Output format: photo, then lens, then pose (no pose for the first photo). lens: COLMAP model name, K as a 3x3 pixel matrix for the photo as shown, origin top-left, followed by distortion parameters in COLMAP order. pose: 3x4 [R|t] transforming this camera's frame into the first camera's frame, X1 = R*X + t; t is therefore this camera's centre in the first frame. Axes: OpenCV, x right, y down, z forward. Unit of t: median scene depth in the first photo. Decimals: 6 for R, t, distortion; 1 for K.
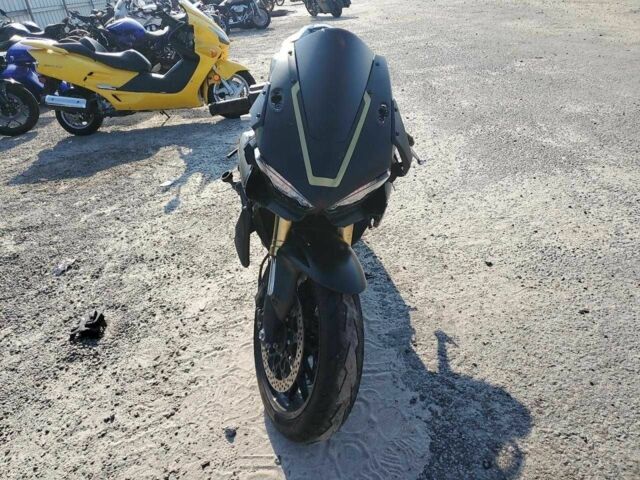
lens RADIAL K [[473.6, 0, 311.6], [0, 473.6, 241.8], [0, 0, 1]] dist [0.028015, -0.005031]
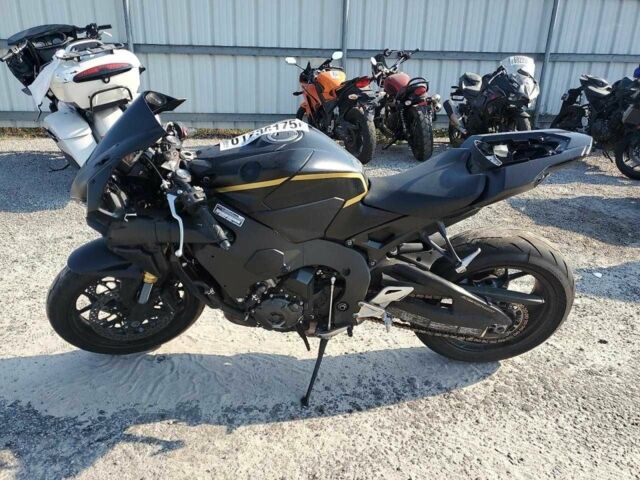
lens RADIAL K [[489.9, 0, 320.0], [0, 489.9, 240.0], [0, 0, 1]] dist [-0.025356, 0.066302]
pose [[0.028728, 0.473132, -0.880523, 0.495153], [-0.519736, 0.759520, 0.391157, -0.326744], [0.853844, 0.446402, 0.267724, 0.443730]]
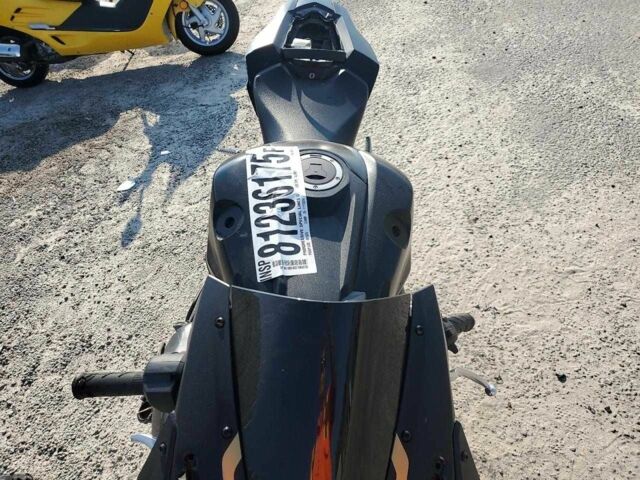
lens RADIAL K [[489.9, 0, 320.0], [0, 489.9, 240.0], [0, 0, 1]] dist [-0.025356, 0.066302]
pose [[0.998773, -0.047050, -0.015443, 0.022770], [0.049334, 0.972392, 0.228080, -0.221991], [0.004286, -0.228562, 0.973520, 0.220572]]
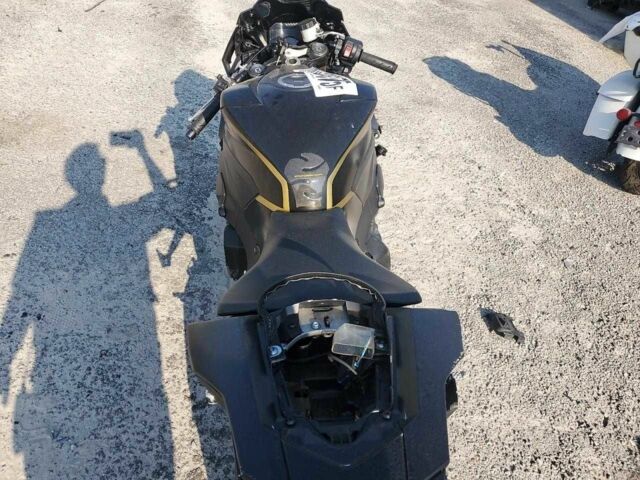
lens RADIAL K [[489.9, 0, 320.0], [0, 489.9, 240.0], [0, 0, 1]] dist [-0.025356, 0.066302]
pose [[-0.989753, -0.023890, -0.140779, 0.043245], [-0.140775, 0.328338, 0.934011, -0.497168], [0.023910, 0.944258, -0.328337, 0.725816]]
